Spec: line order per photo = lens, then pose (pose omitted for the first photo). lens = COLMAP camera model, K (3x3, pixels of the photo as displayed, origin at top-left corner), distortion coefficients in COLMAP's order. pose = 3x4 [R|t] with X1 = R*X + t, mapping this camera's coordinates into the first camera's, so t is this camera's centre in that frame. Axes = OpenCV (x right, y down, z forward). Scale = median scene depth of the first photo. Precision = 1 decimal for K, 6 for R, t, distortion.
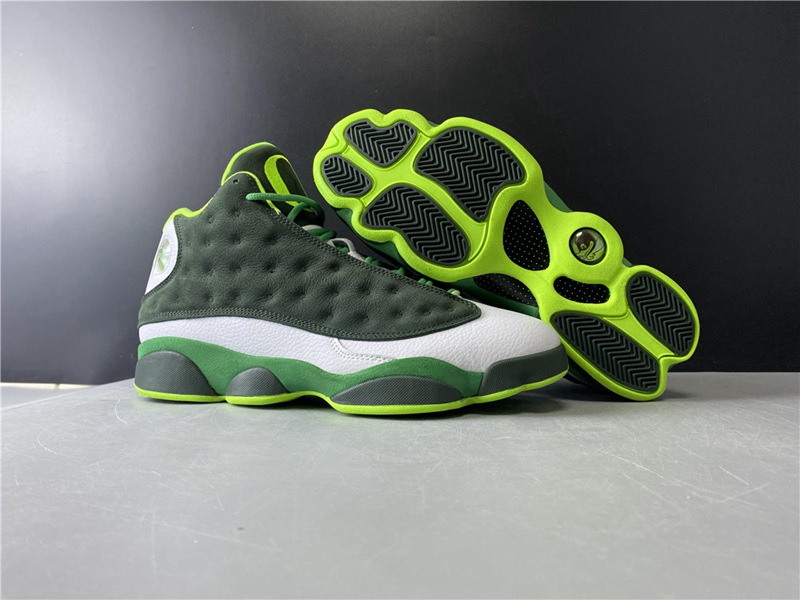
lens RADIAL K [[658.9, 0, 400.0], [0, 658.9, 300.0], [0, 0, 1]] dist [0.002462, -0.001198]
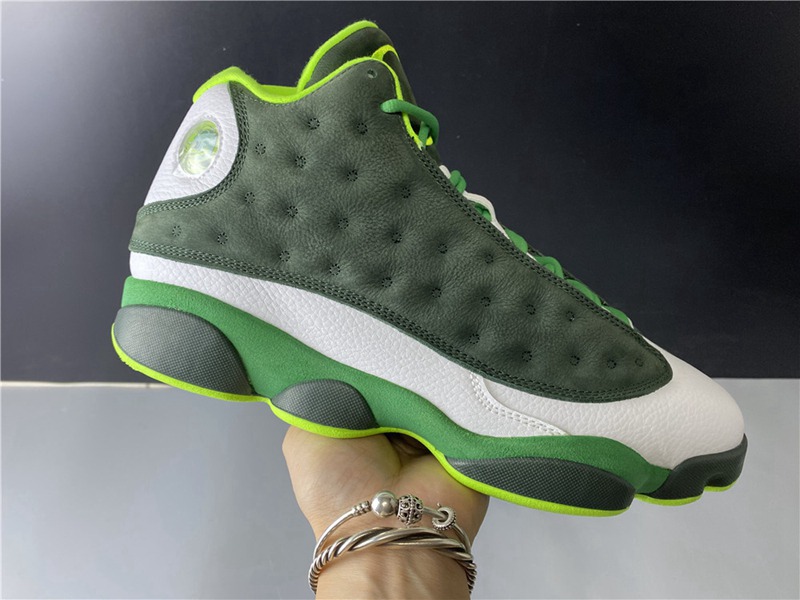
lens RADIAL K [[658.9, 0, 400.0], [0, 658.9, 300.0], [0, 0, 1]] dist [0.002462, -0.001198]
pose [[0.948349, 0.203290, 0.243531, -0.336781], [-0.259803, 0.938234, 0.228515, -0.136967], [-0.182035, -0.279982, 0.942589, 0.406396]]
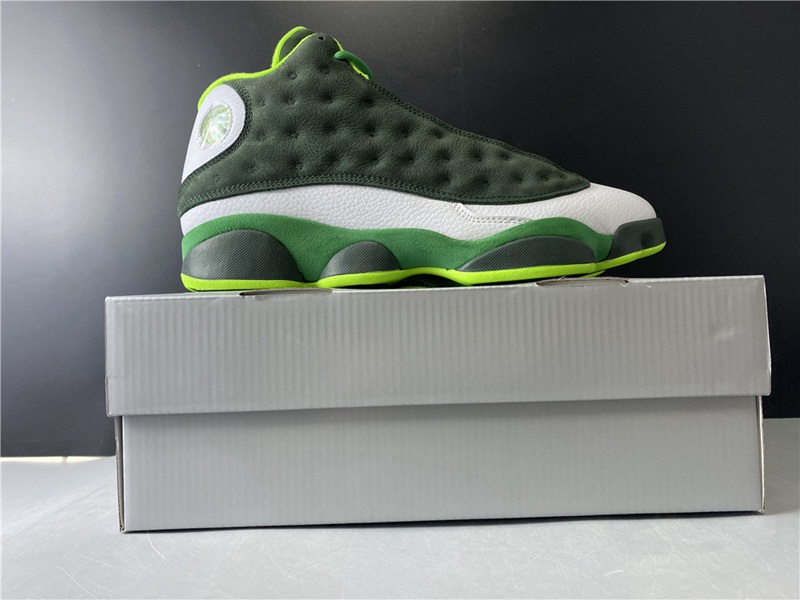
lens RADIAL K [[658.9, 0, 400.0], [0, 658.9, 300.0], [0, 0, 1]] dist [0.002462, -0.001198]
pose [[0.945419, -0.026203, 0.324801, -0.458539], [0.044413, 0.997822, -0.048777, 0.224560], [-0.322816, 0.060540, 0.944524, 0.173938]]
